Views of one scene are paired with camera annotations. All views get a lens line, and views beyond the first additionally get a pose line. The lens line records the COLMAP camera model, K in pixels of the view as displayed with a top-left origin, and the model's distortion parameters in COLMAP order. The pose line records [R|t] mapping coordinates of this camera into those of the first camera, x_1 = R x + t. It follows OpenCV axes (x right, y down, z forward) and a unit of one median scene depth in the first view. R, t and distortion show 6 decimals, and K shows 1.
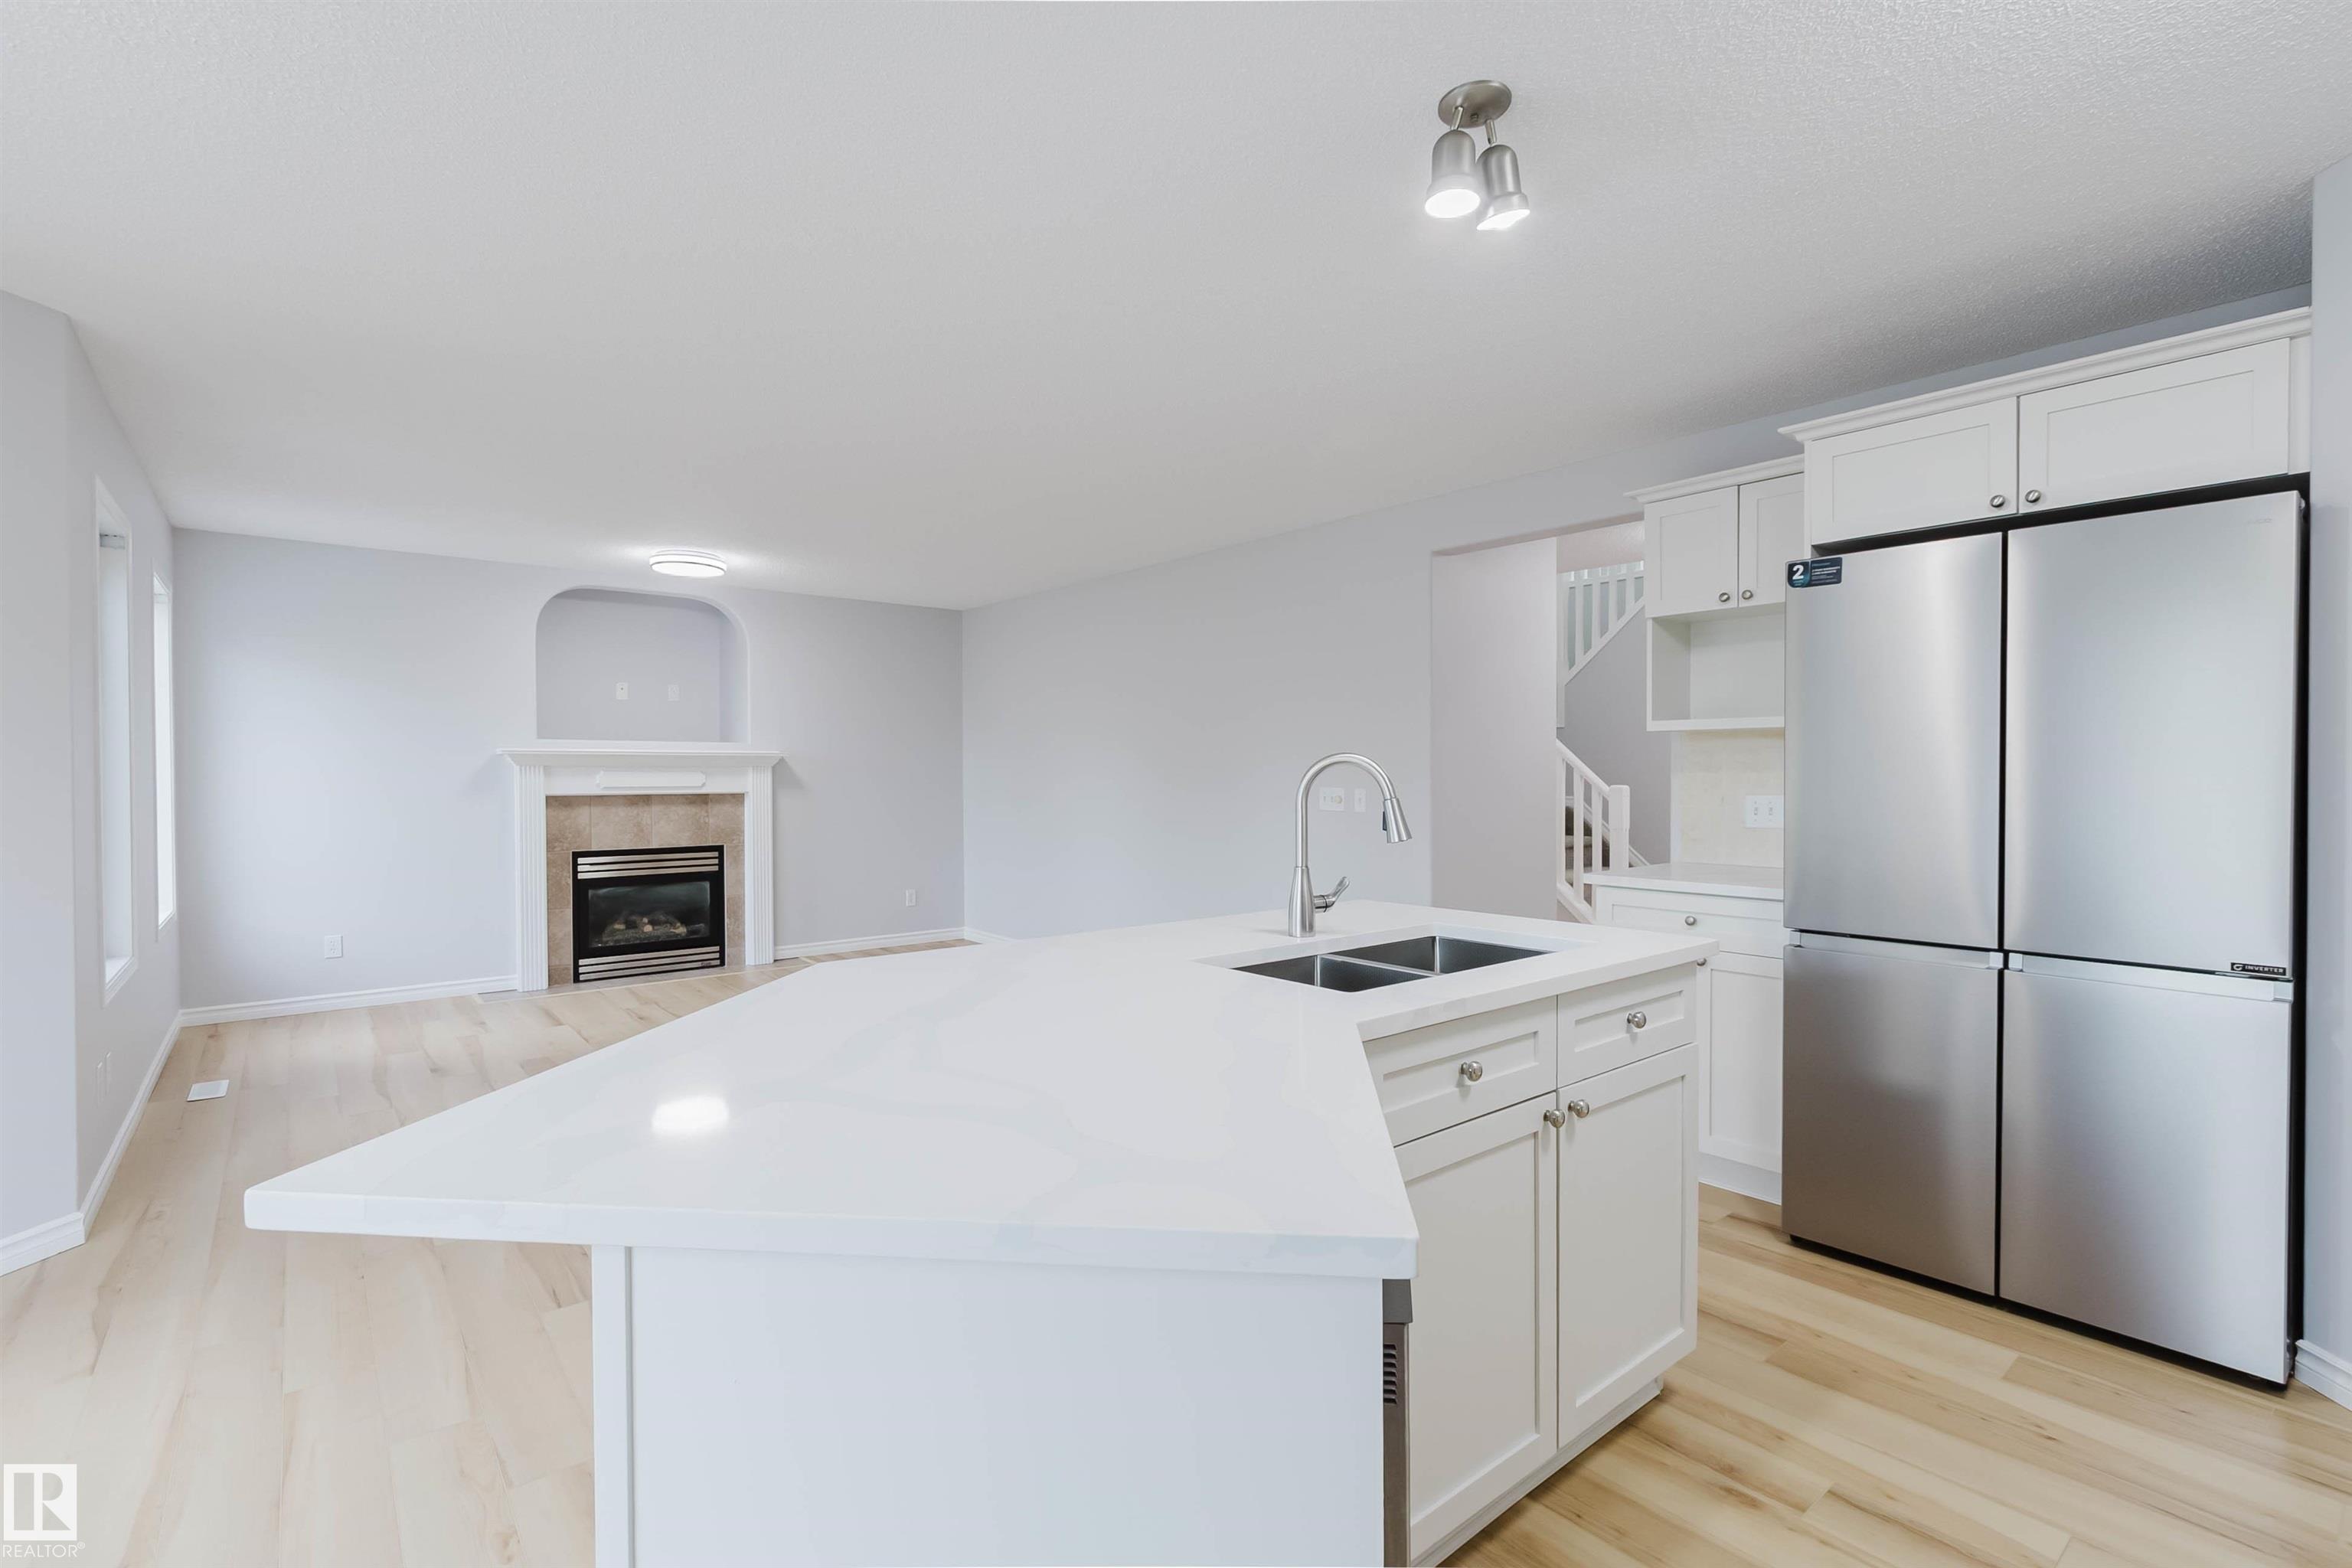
lens RADIAL K [[1075.6, 0, 1174.9], [0, 1075.6, 786.6], [0, 0, 1]] dist [0.005653, -0.001447]
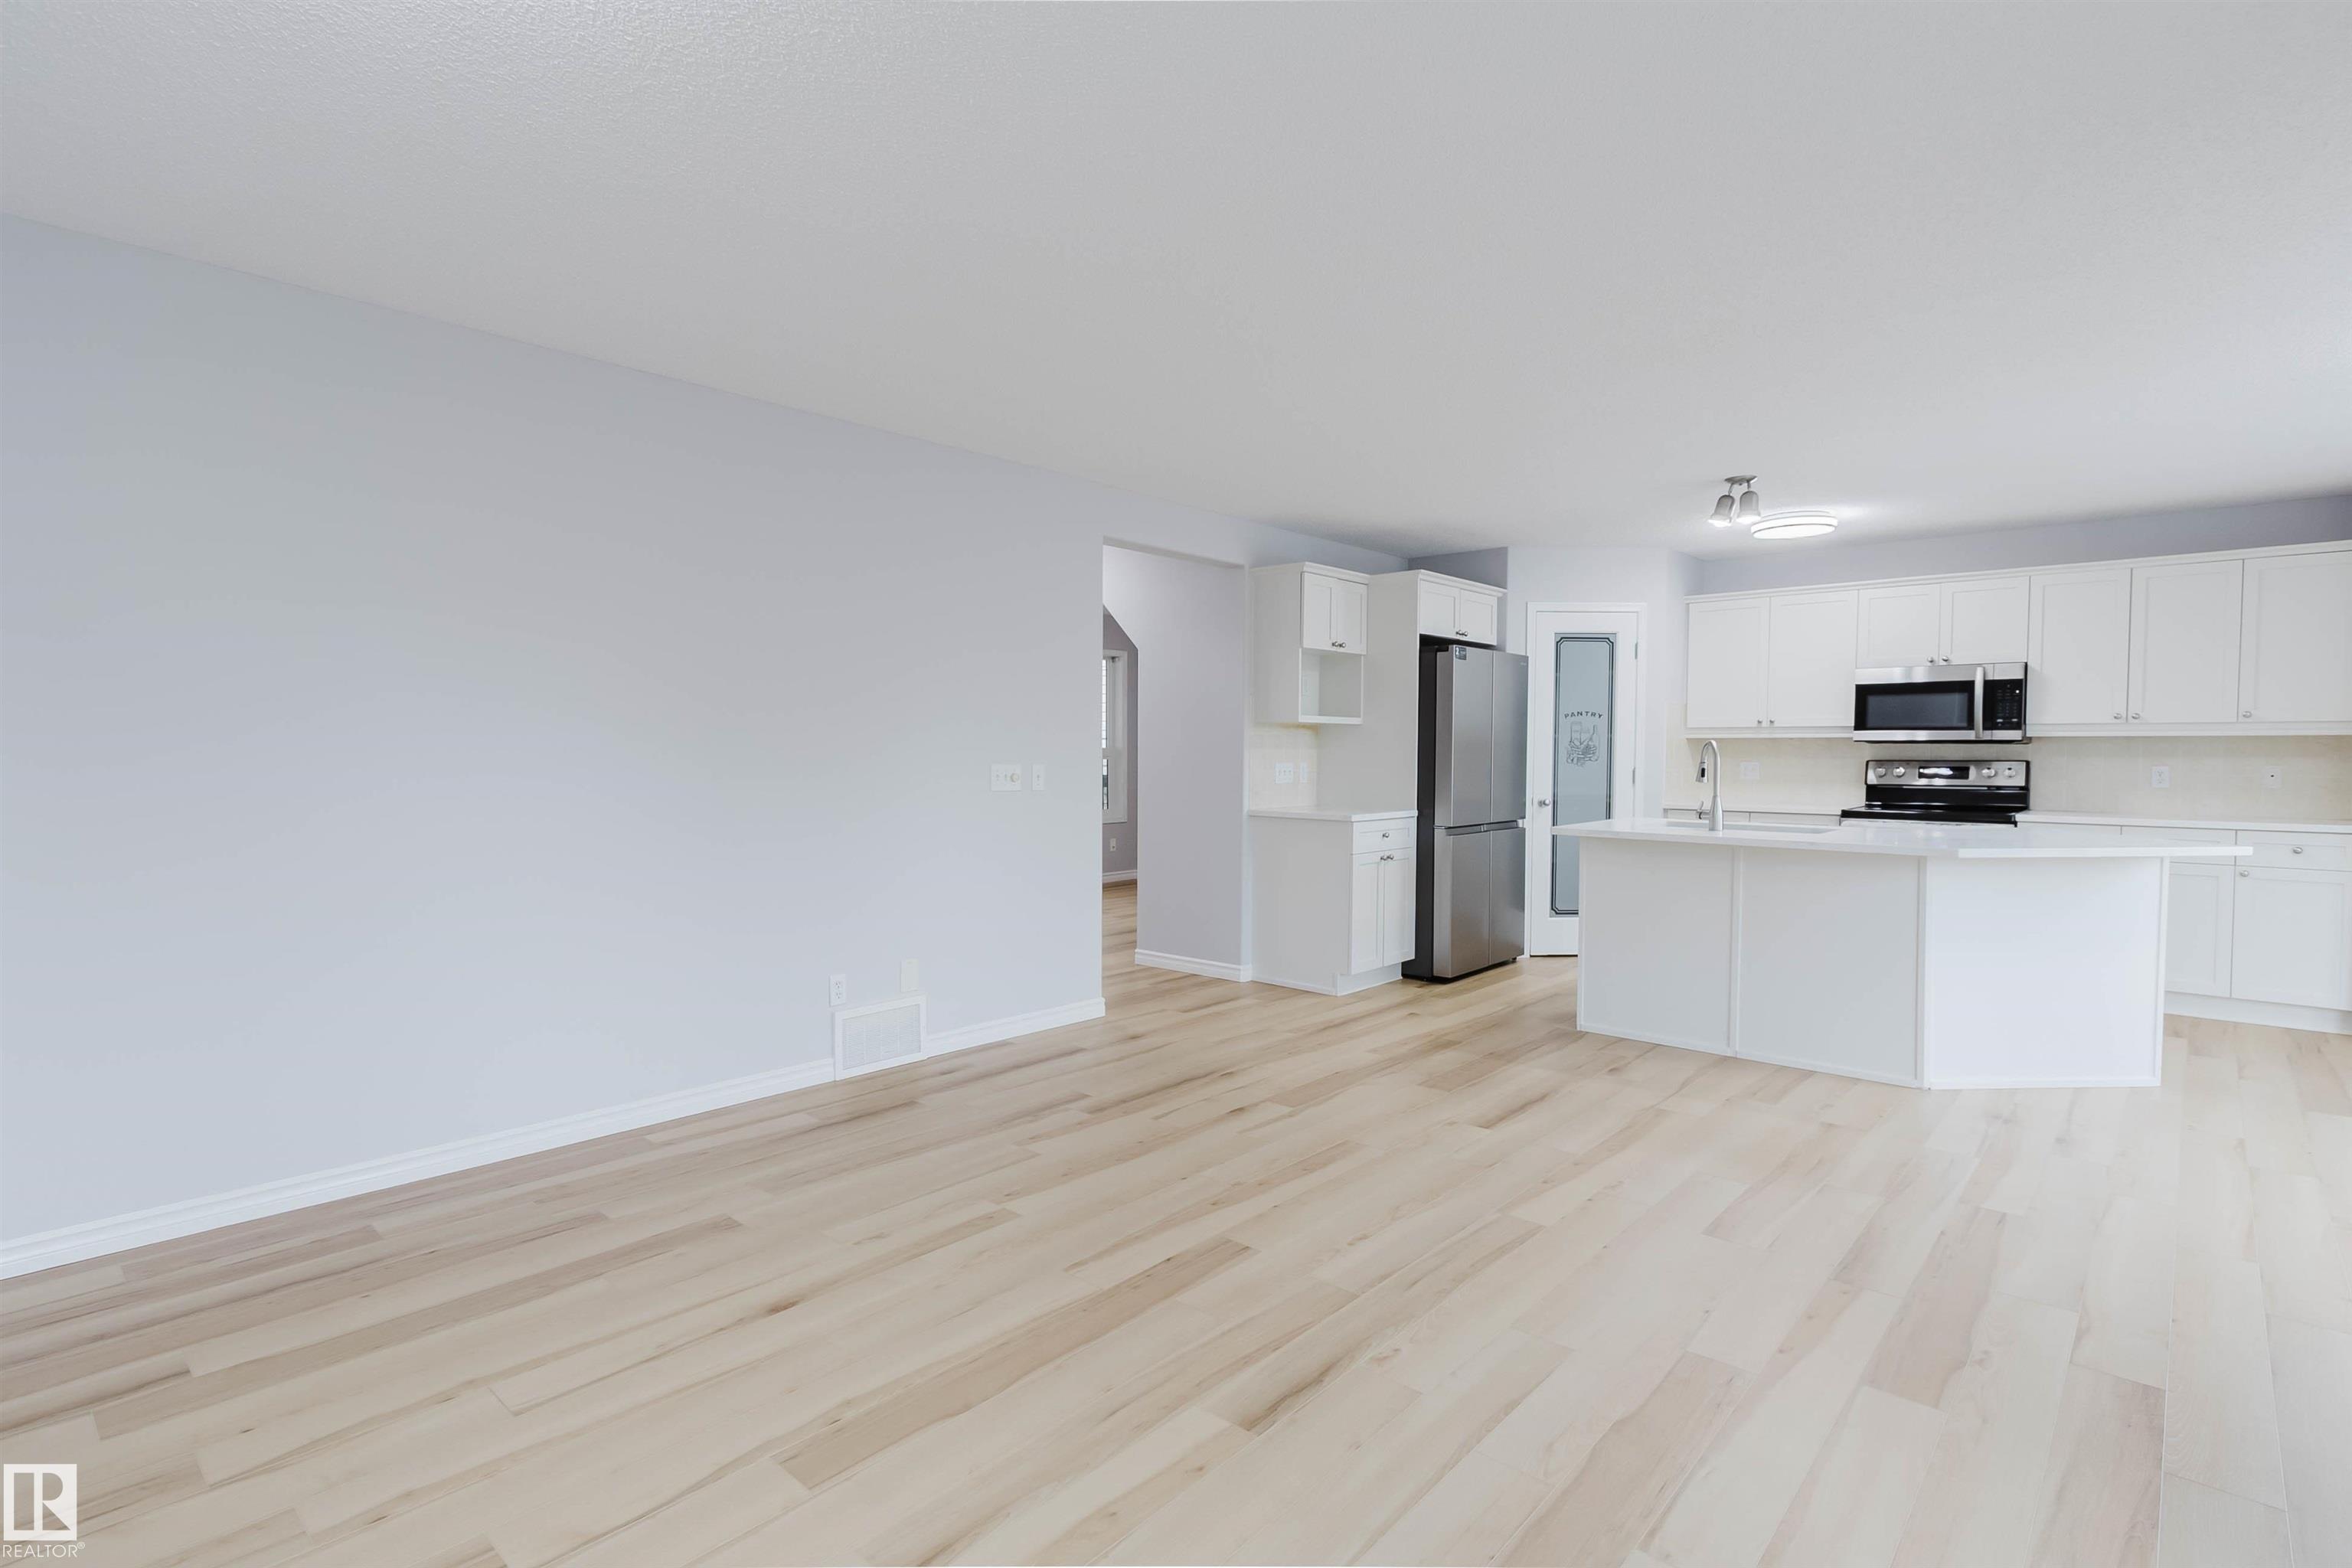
lens RADIAL K [[1141.9, 0, 1165.7], [0, 1141.9, 787.5], [0, 0, 1]] dist [0.002533, -0.002024]
pose [[-0.149248, -0.032540, 0.988264, -0.646306], [0.009544, 0.999364, 0.034347, -0.009101], [-0.988754, 0.014559, -0.148842, 0.818945]]
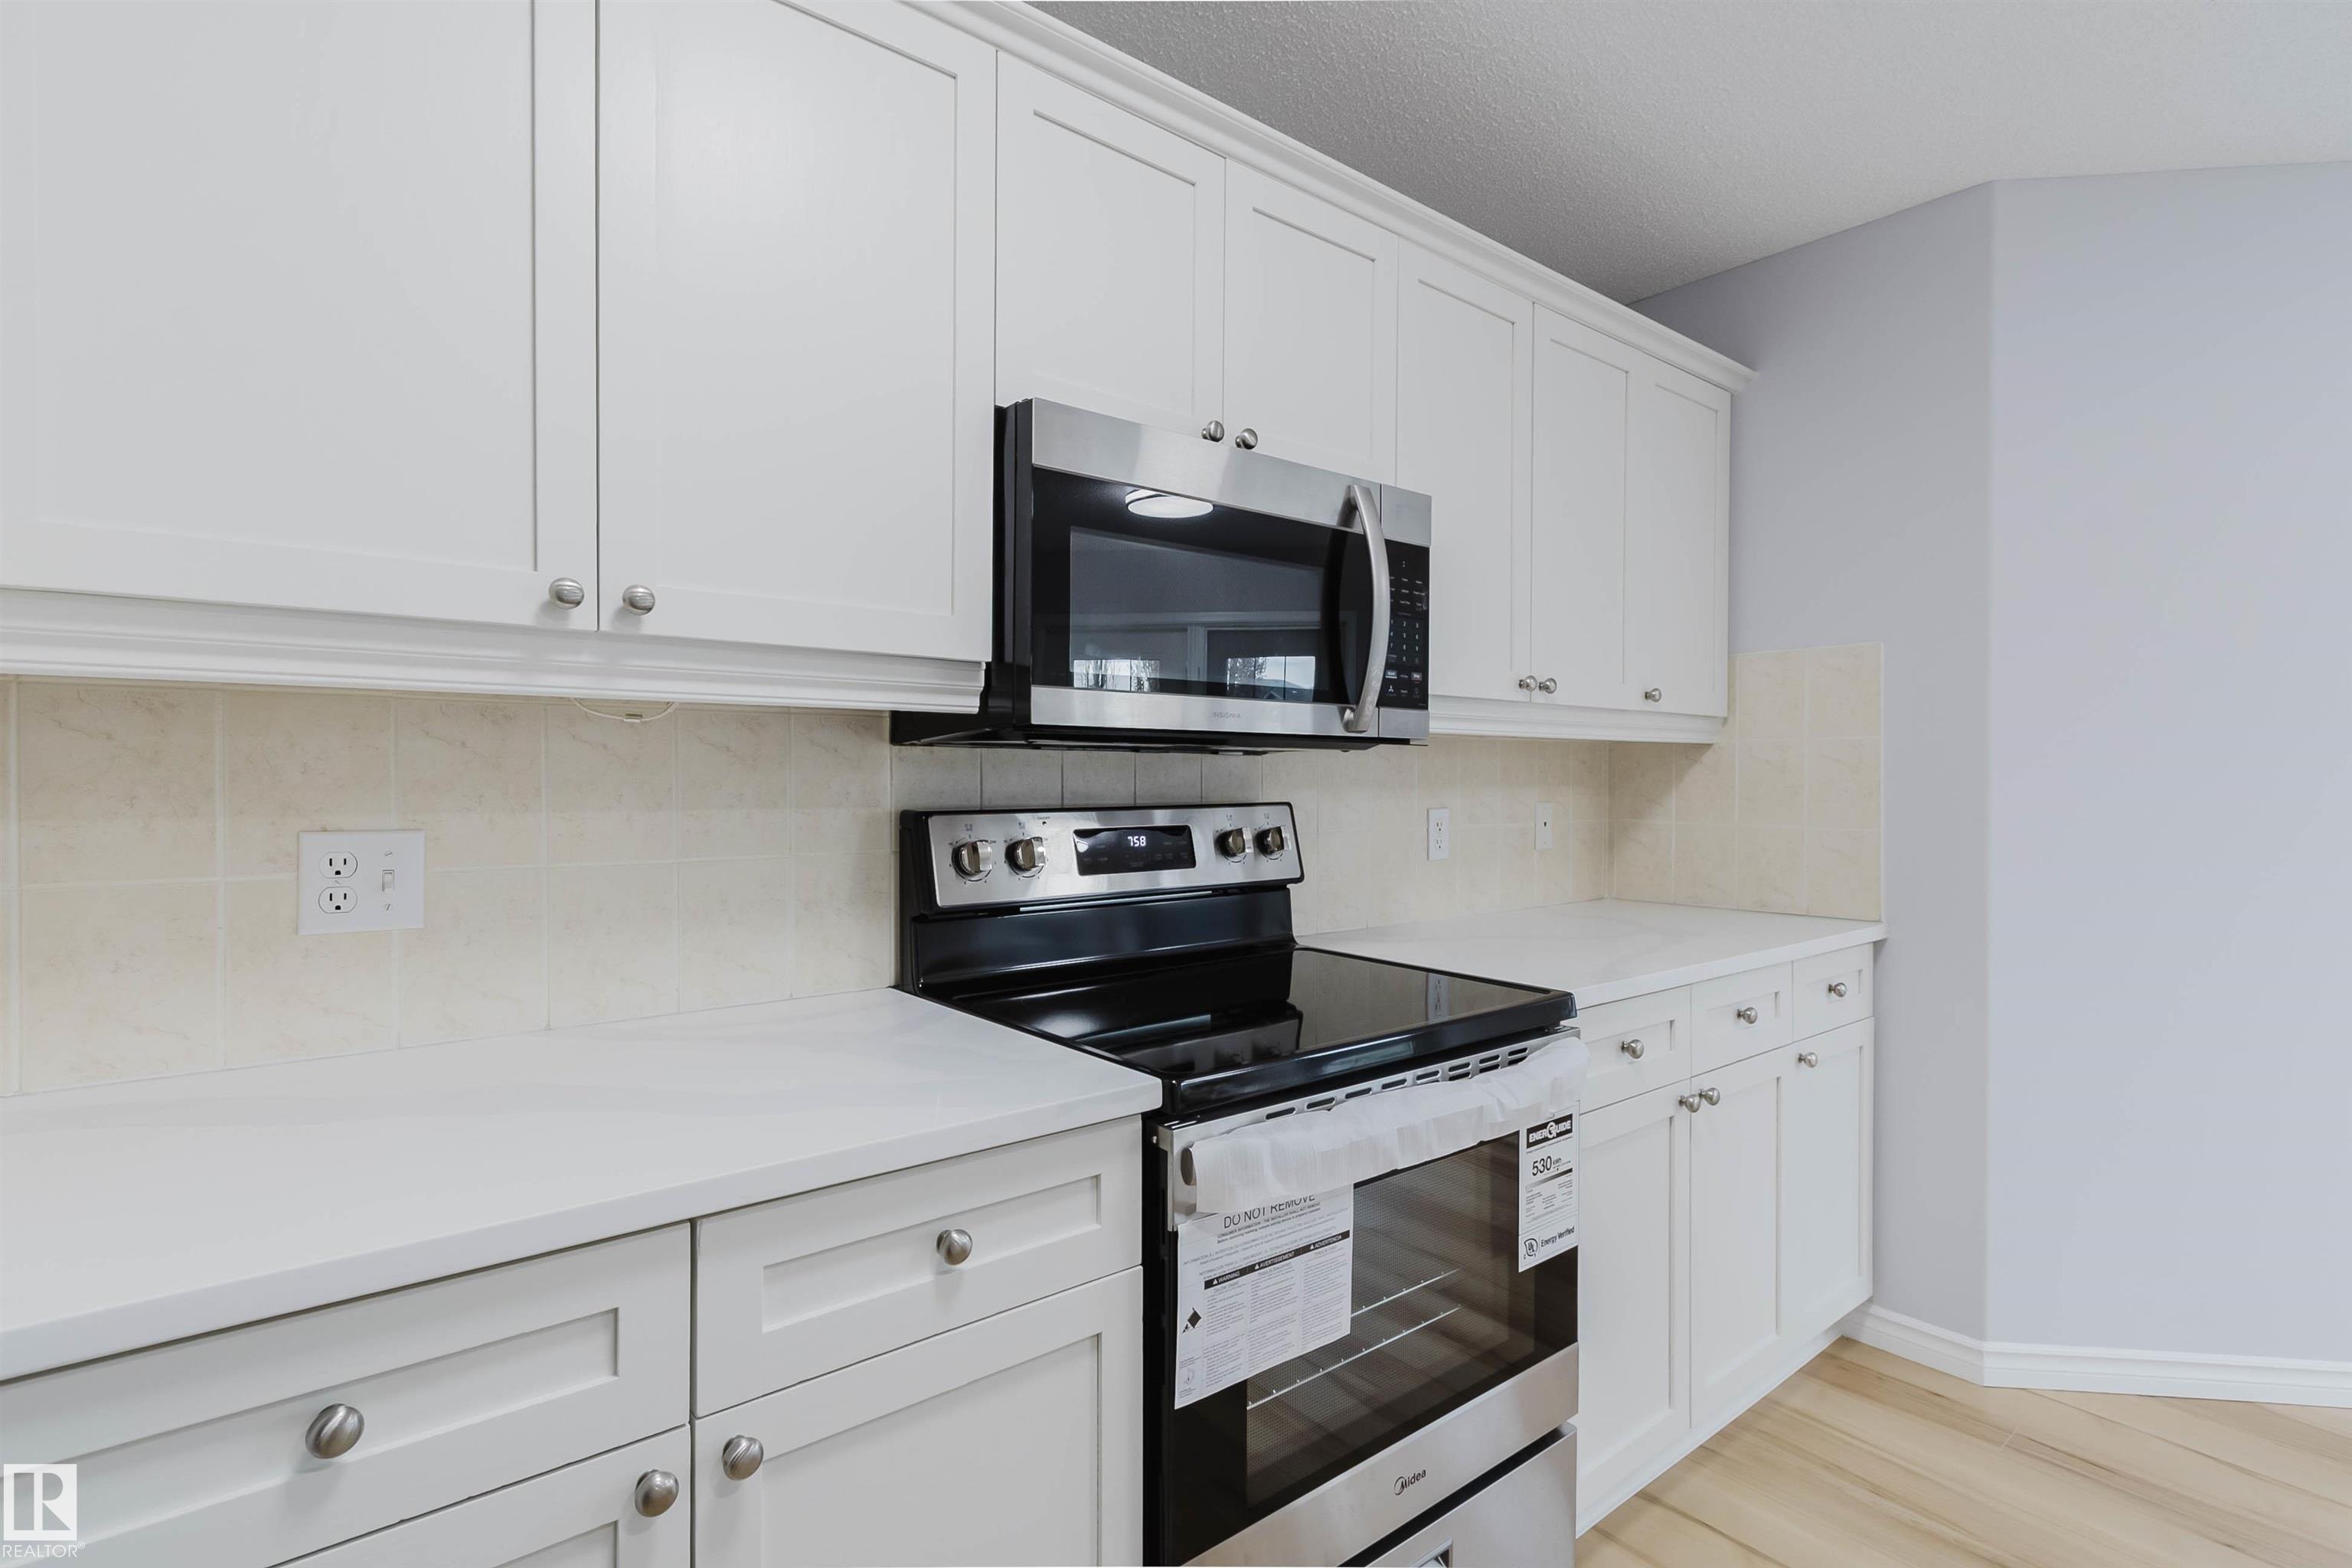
lens RADIAL K [[1131.9, 0, 1178.6], [0, 1131.9, 773.8], [0, 0, 1]] dist [-0.003308, 0.000172]
pose [[-0.999989, -0.002226, -0.004031, 0.234792], [-0.002269, 0.999941, 0.010645, -0.003272], [0.004007, 0.010654, -0.999935, 0.284408]]
